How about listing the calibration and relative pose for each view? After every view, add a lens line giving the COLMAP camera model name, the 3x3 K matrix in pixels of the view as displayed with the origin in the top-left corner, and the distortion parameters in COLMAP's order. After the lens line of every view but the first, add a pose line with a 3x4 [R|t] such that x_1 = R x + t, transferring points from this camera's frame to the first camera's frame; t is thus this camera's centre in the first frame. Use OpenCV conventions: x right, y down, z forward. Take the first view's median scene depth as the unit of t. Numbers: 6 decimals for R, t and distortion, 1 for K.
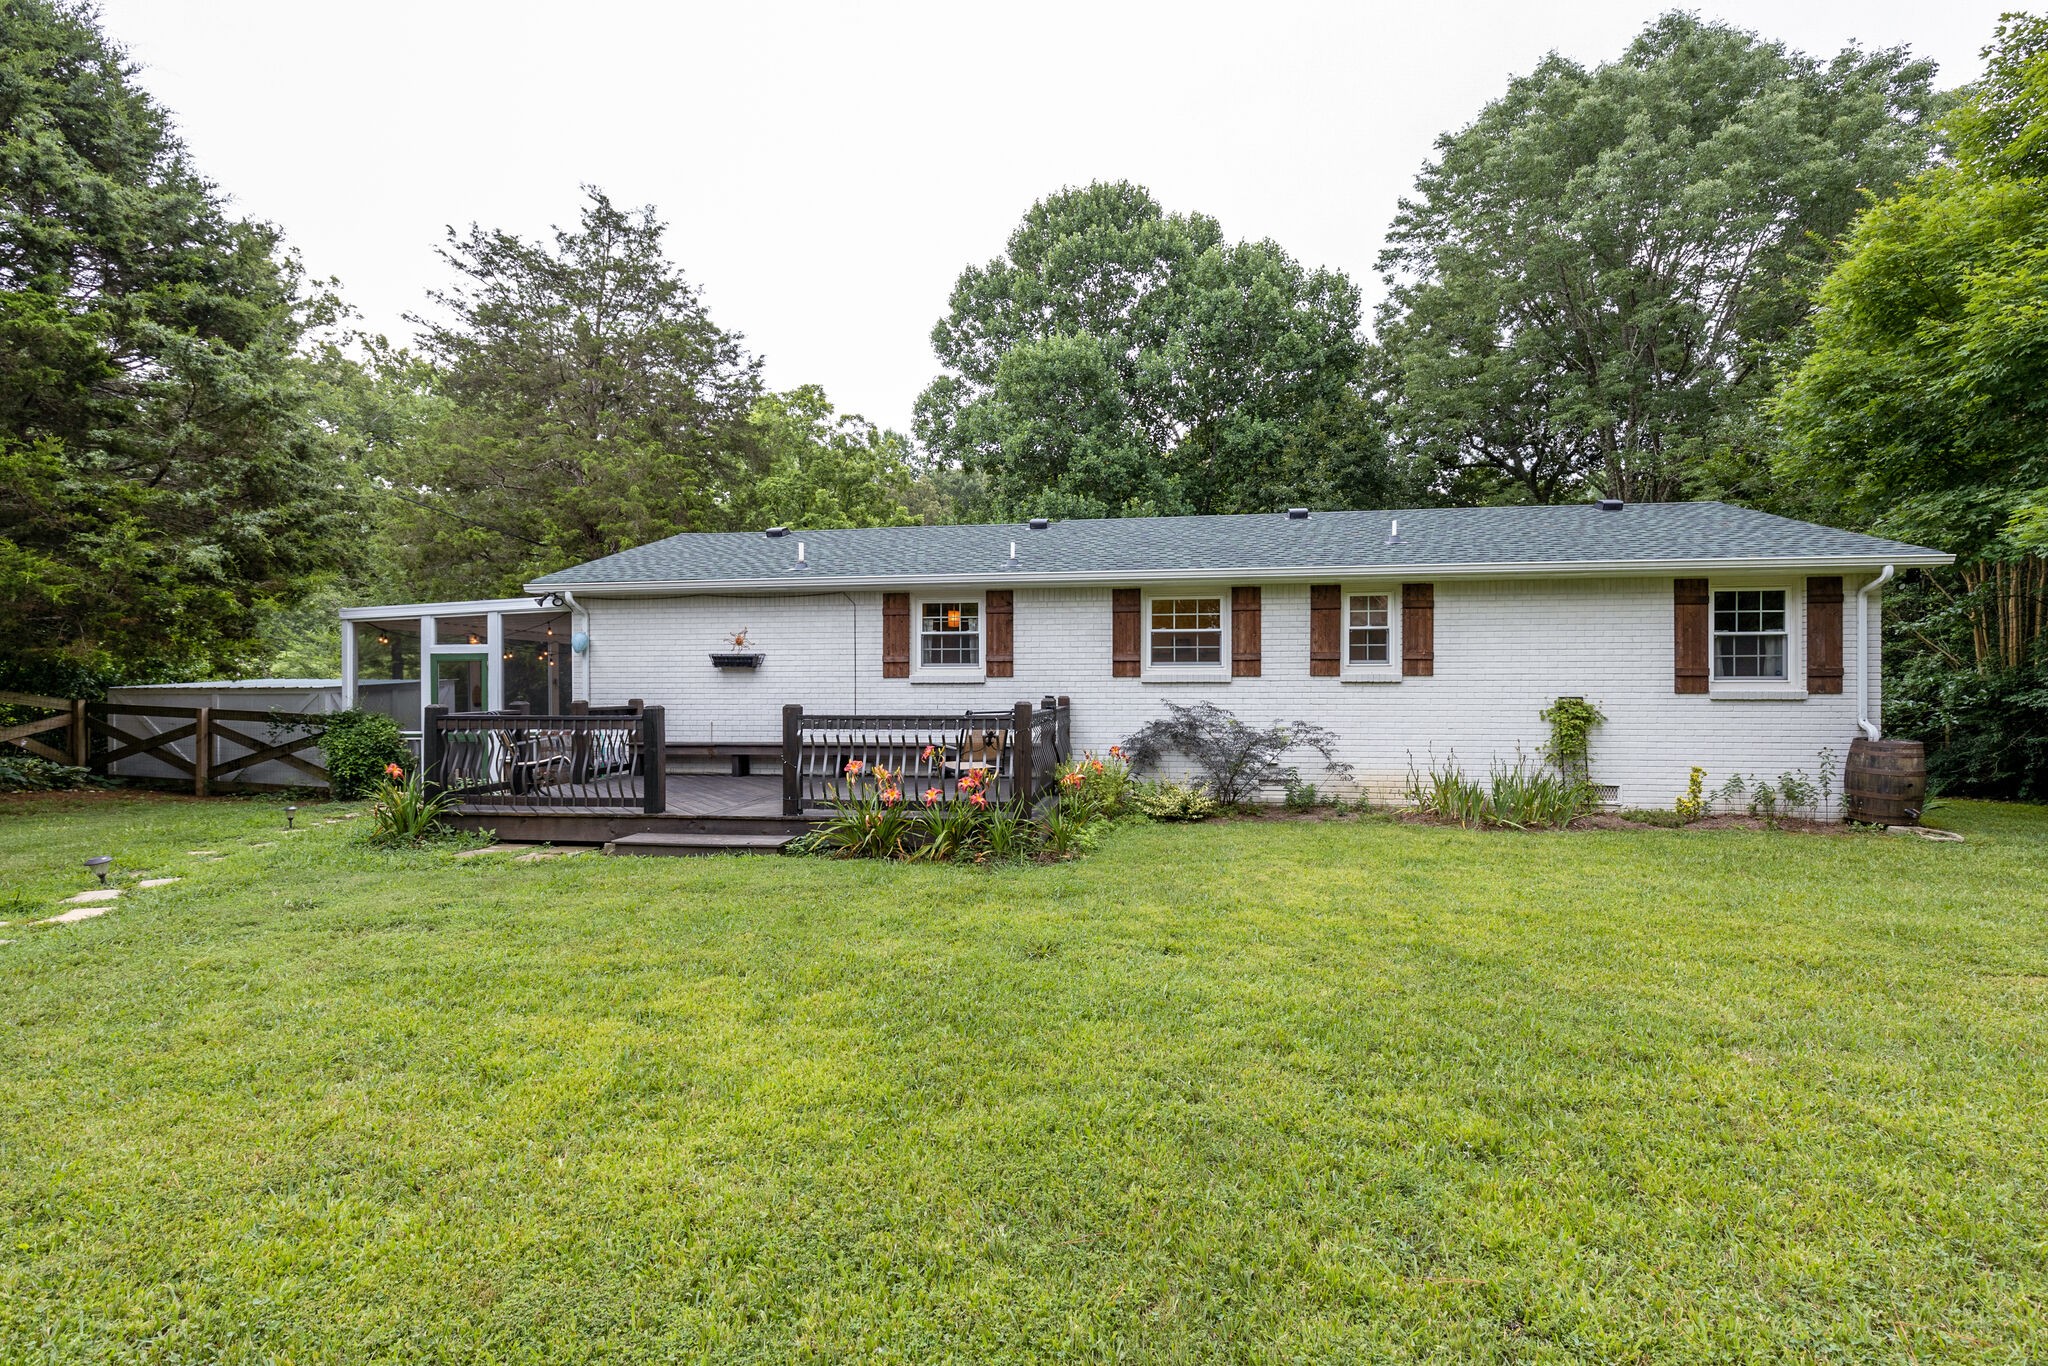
lens RADIAL K [[923.4, 0, 1035.3], [0, 923.4, 688.7], [0, 0, 1]] dist [0.000806, 0.000236]
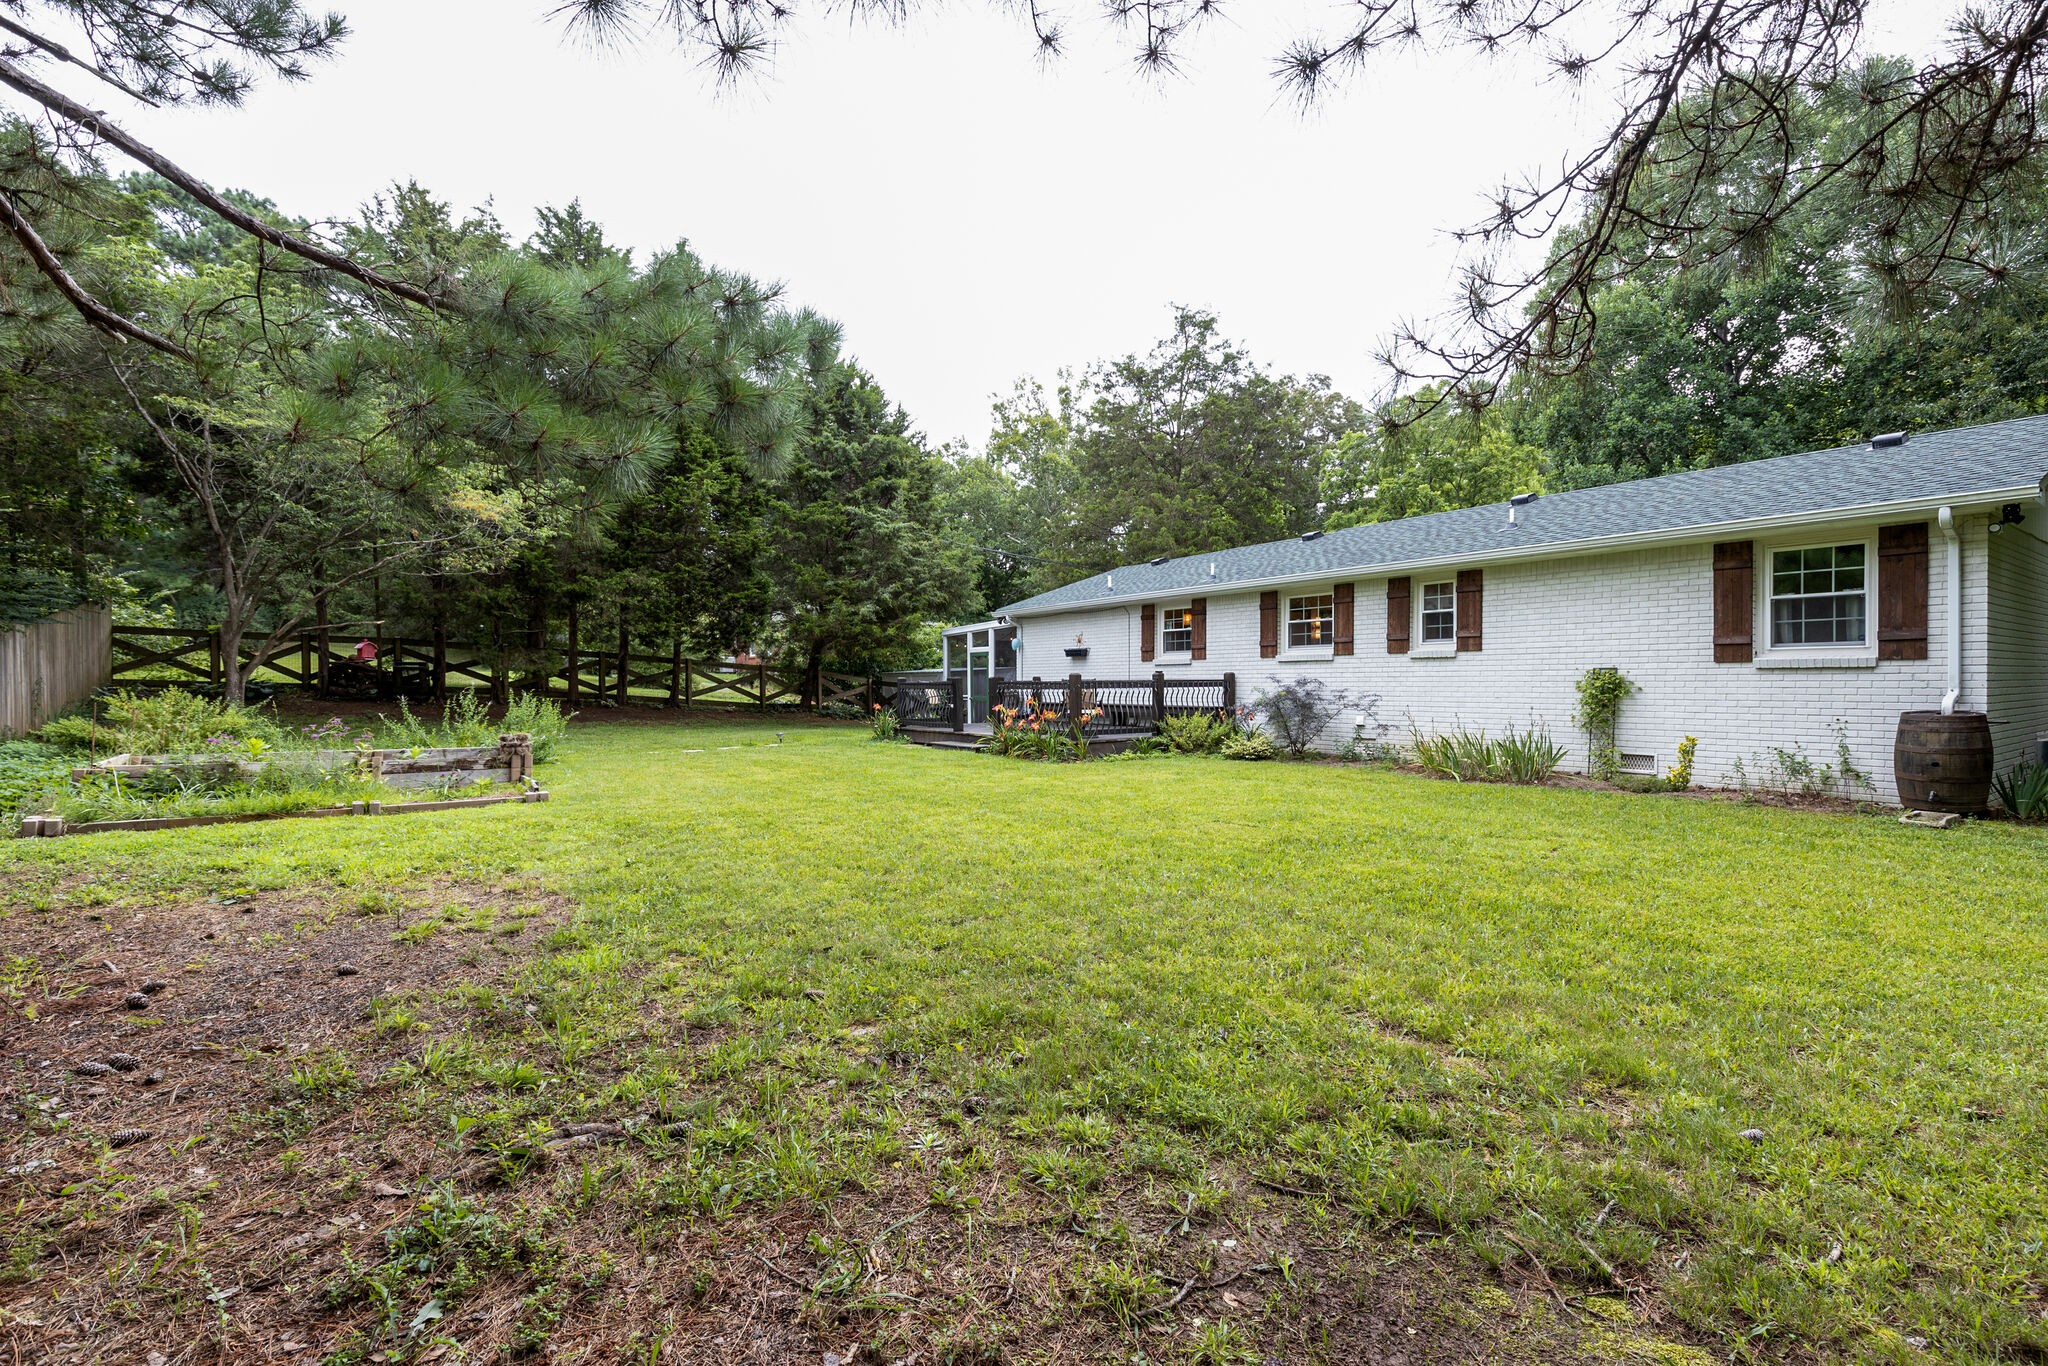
lens RADIAL K [[923.4, 0, 1035.3], [0, 923.4, 688.7], [0, 0, 1]] dist [0.000806, 0.000236]
pose [[0.684478, 0.003666, -0.729025, 0.866675], [0.004842, 0.999942, 0.009575, 0.018674], [0.729018, -0.010083, 0.684421, -0.174005]]
